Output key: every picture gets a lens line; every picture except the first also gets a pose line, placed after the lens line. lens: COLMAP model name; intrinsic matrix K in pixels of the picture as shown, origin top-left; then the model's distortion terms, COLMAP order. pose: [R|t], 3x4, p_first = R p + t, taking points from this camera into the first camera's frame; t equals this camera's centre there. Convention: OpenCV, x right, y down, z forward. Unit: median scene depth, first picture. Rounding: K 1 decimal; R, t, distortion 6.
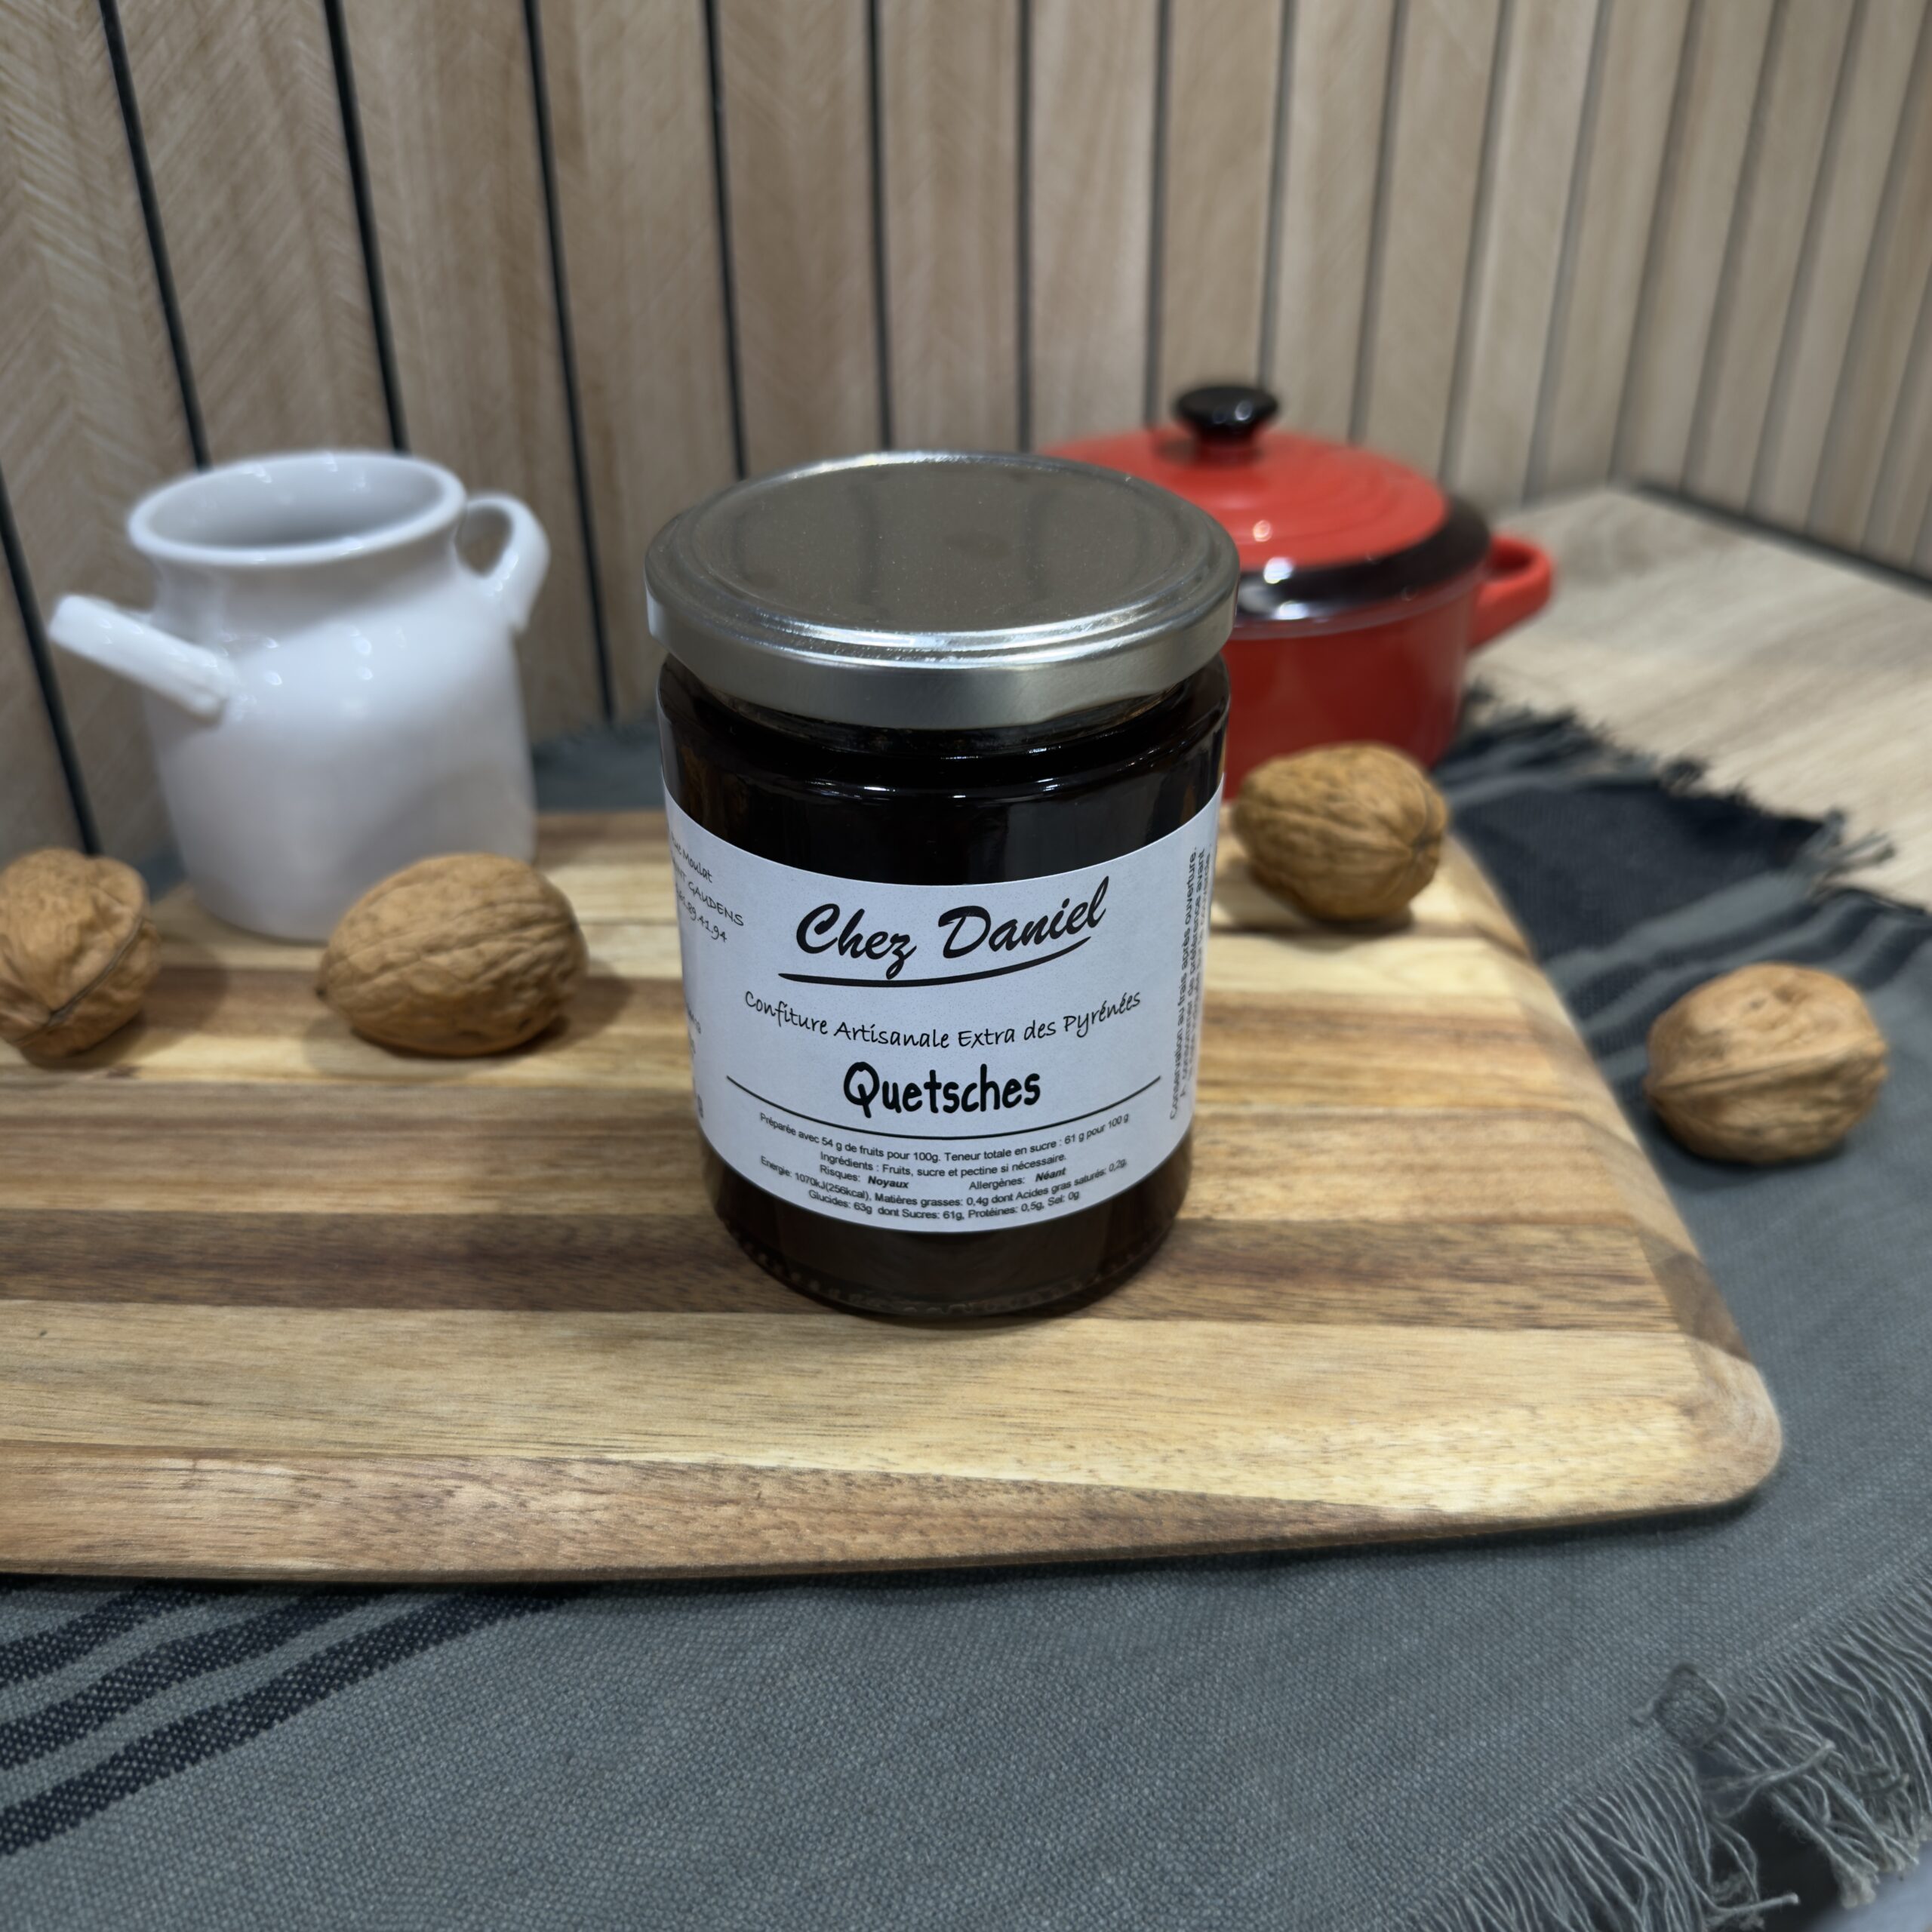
lens RADIAL K [[1863.2, 0, 952.8], [0, 1863.2, 954.6], [0, 0, 1]] dist [0.076806, -0.248800]
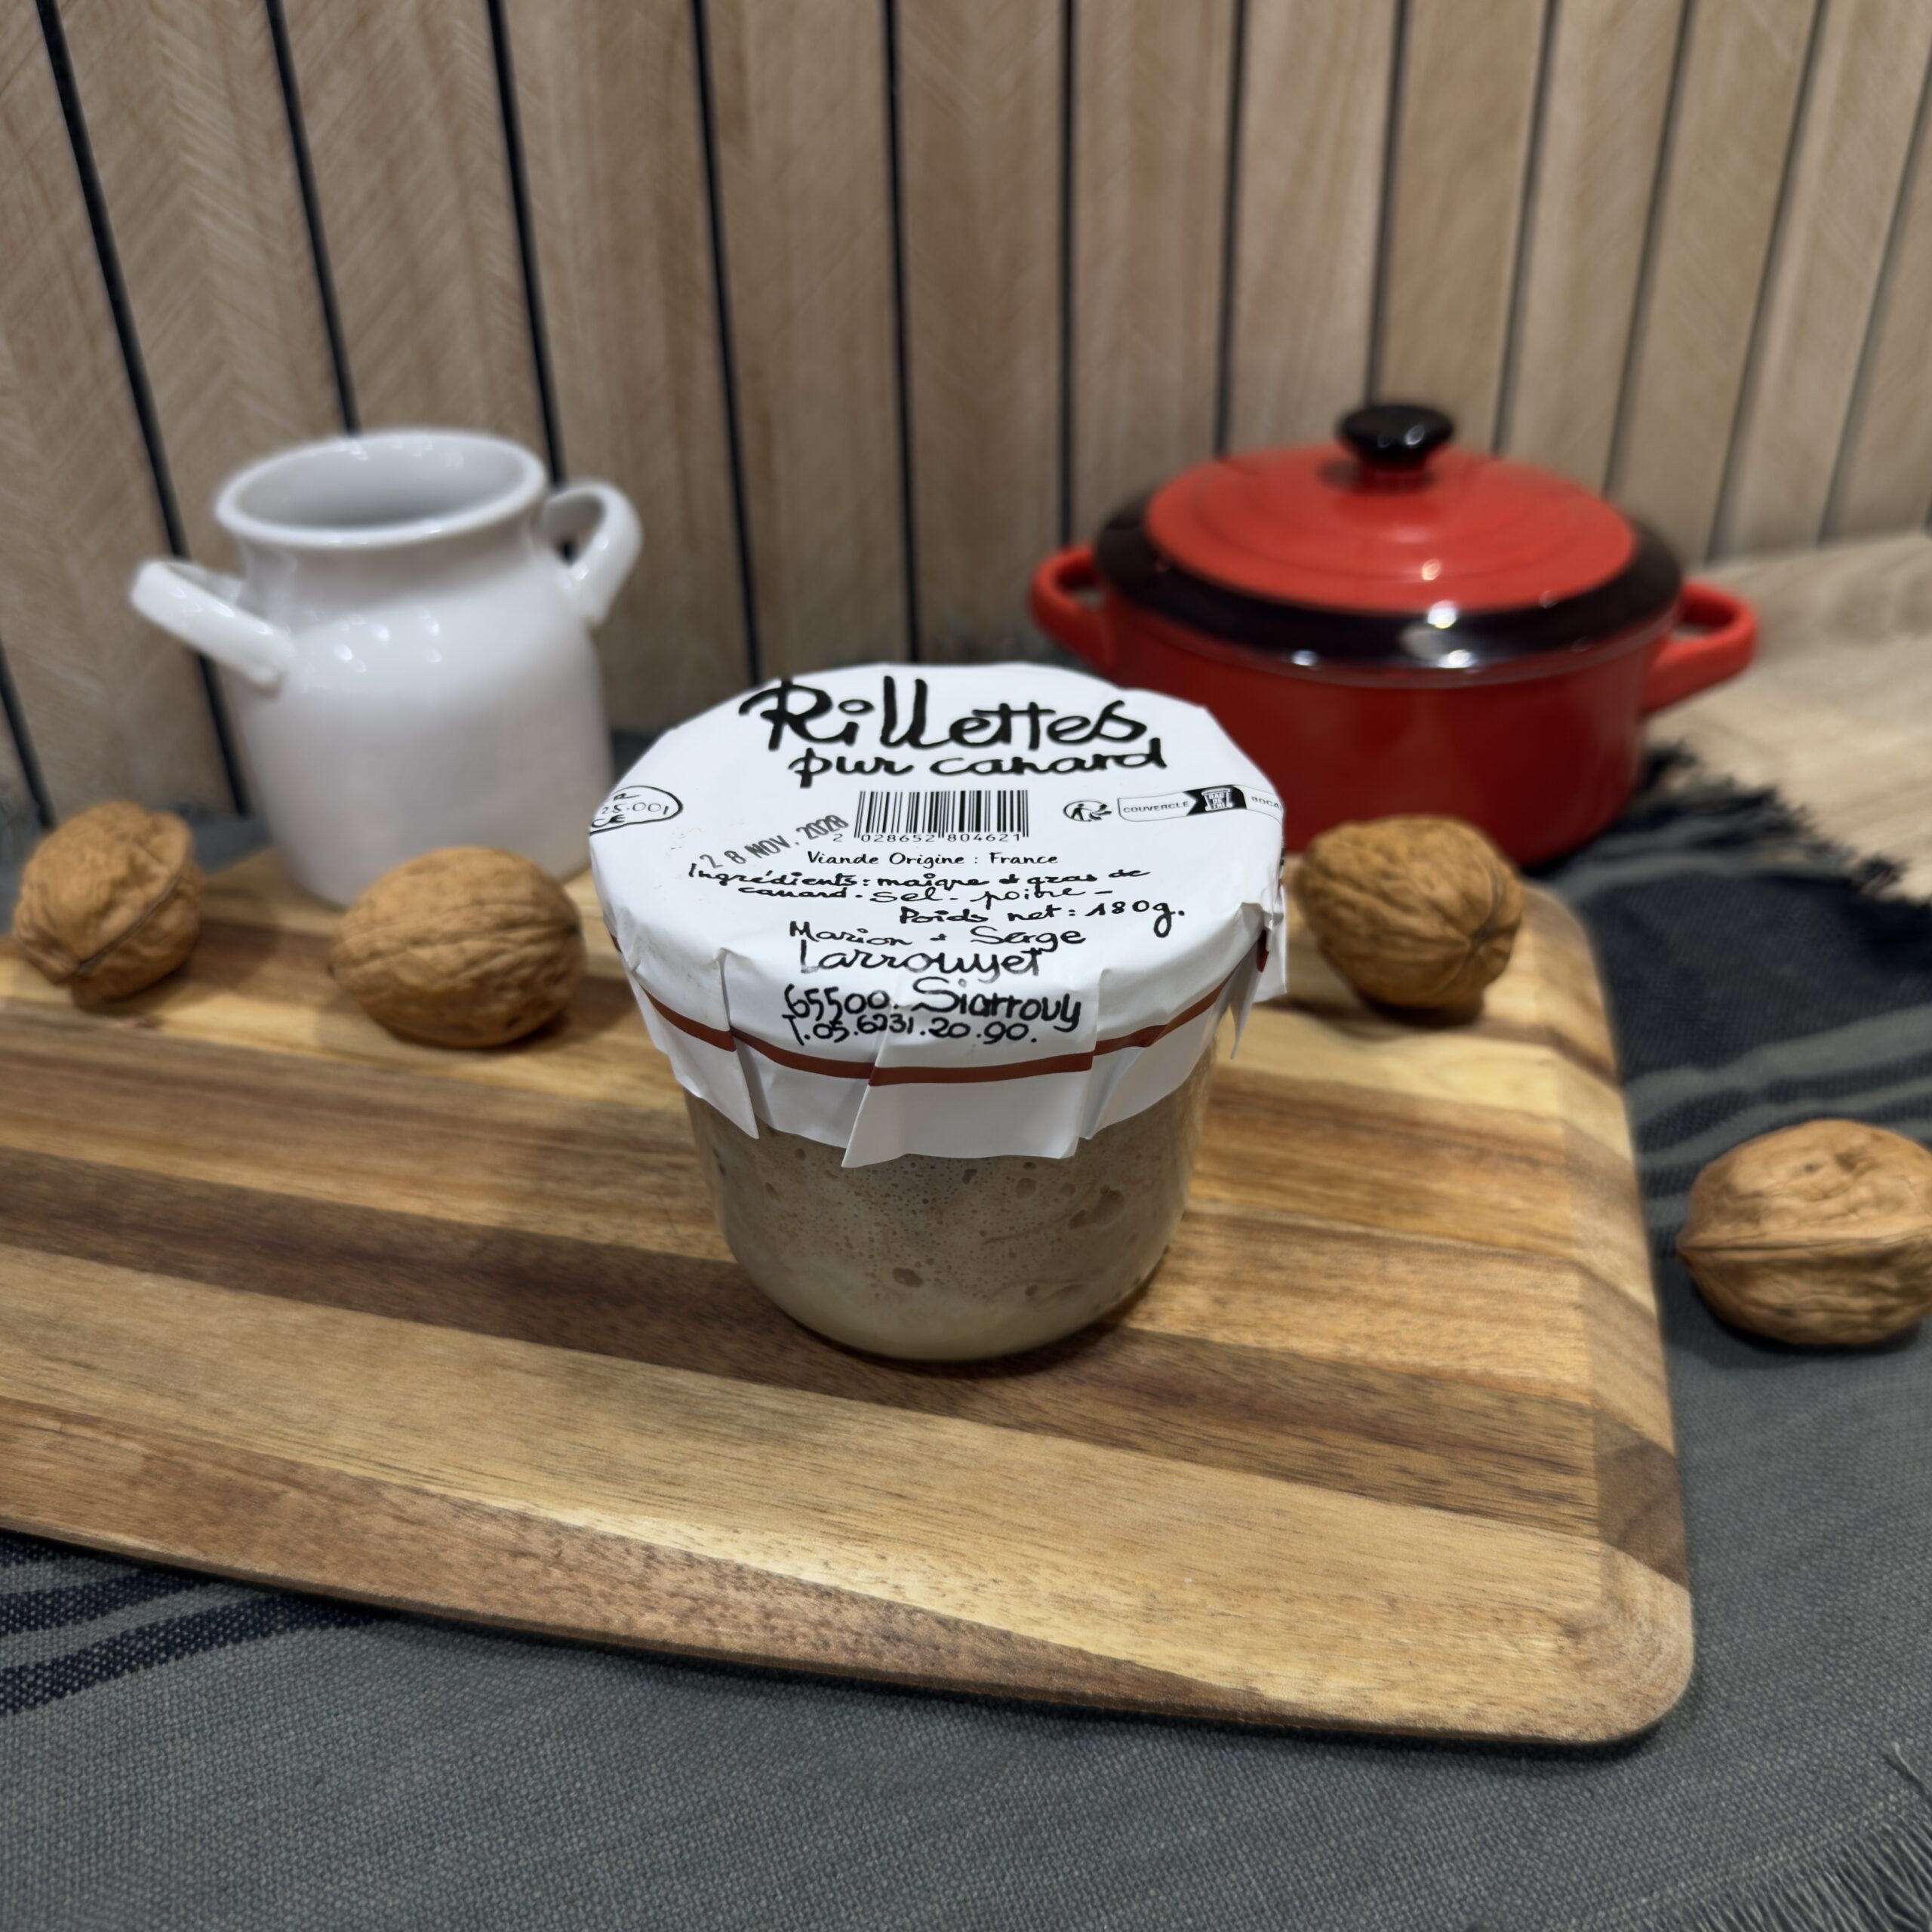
lens RADIAL K [[1888.4, 0, 968.3], [0, 1888.4, 958.8], [0, 0, 1]] dist [-0.031135, -0.023157]
pose [[0.975617, 0.110785, -0.189468, 0.258996], [-0.105947, 0.993738, 0.035507, -0.077688], [0.192216, -0.014568, 0.981245, 0.085189]]
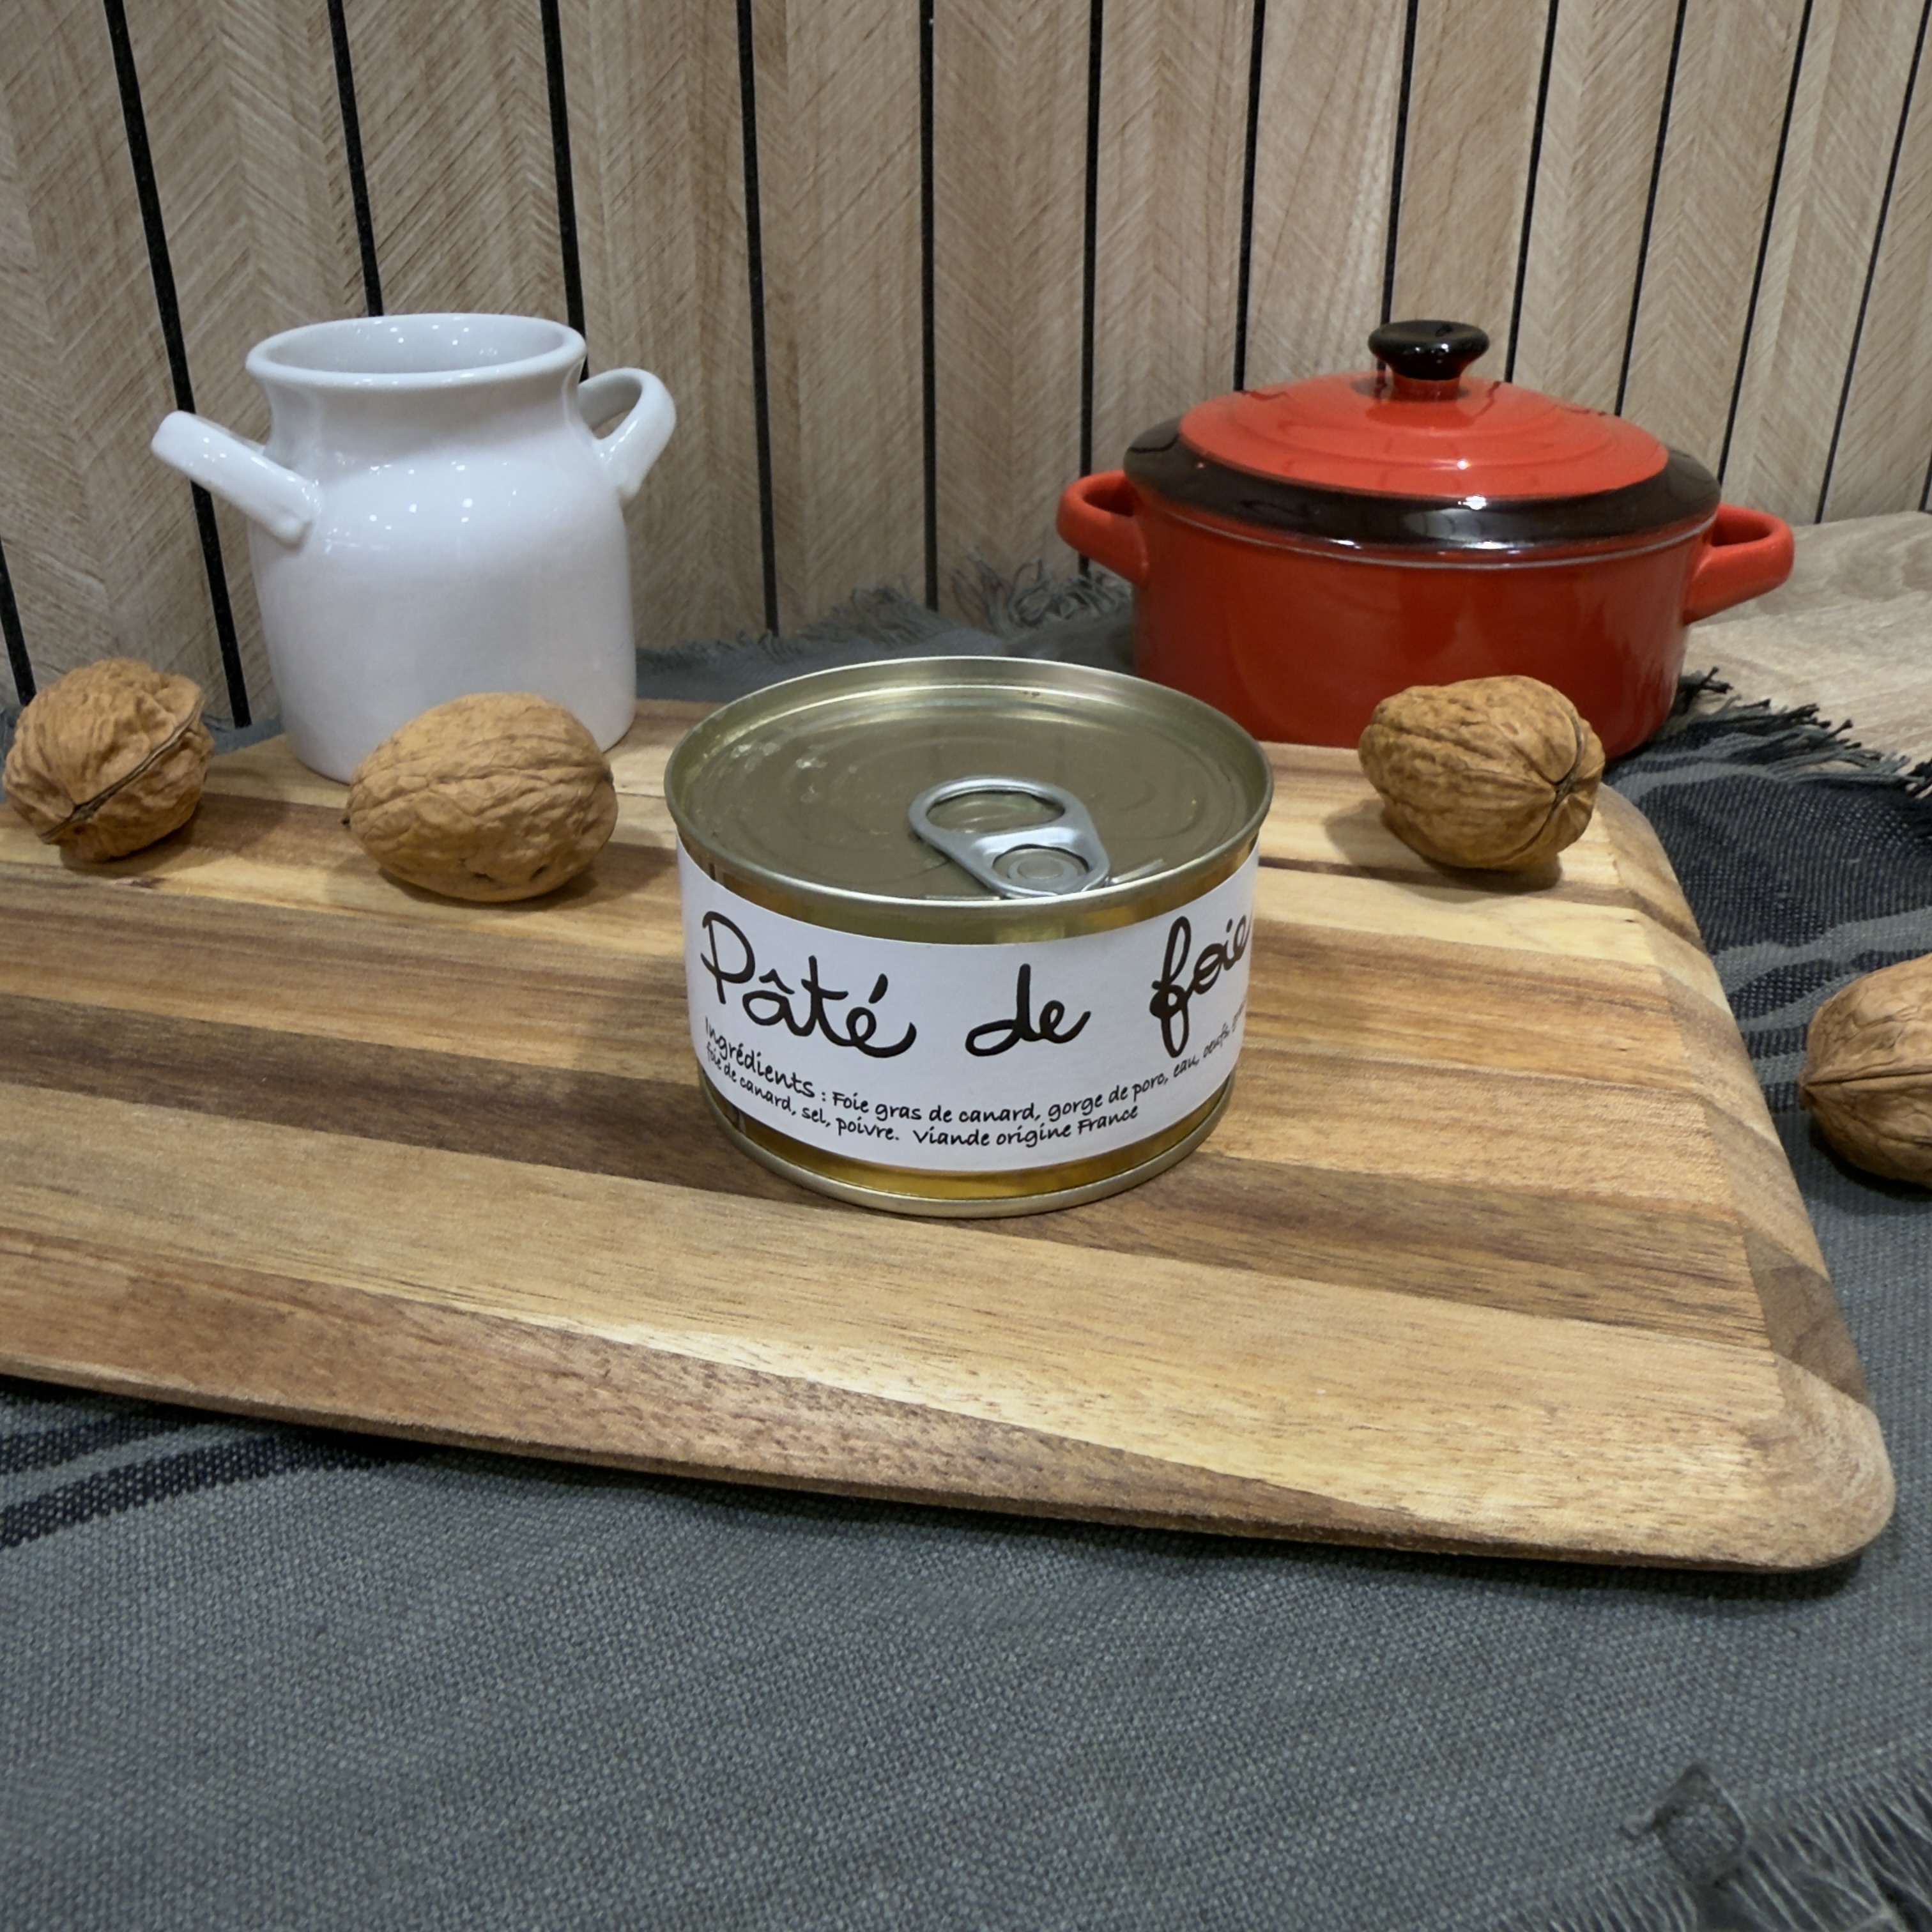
lens RADIAL K [[1838.4, 0, 967.0], [0, 1838.4, 841.9], [0, 0, 1]] dist [-0.010536, 0.027436]
pose [[0.980057, 0.095021, -0.174524, 0.186602], [-0.111366, 0.990020, -0.086361, 0.102293], [0.164576, 0.104074, 0.980858, 0.171685]]
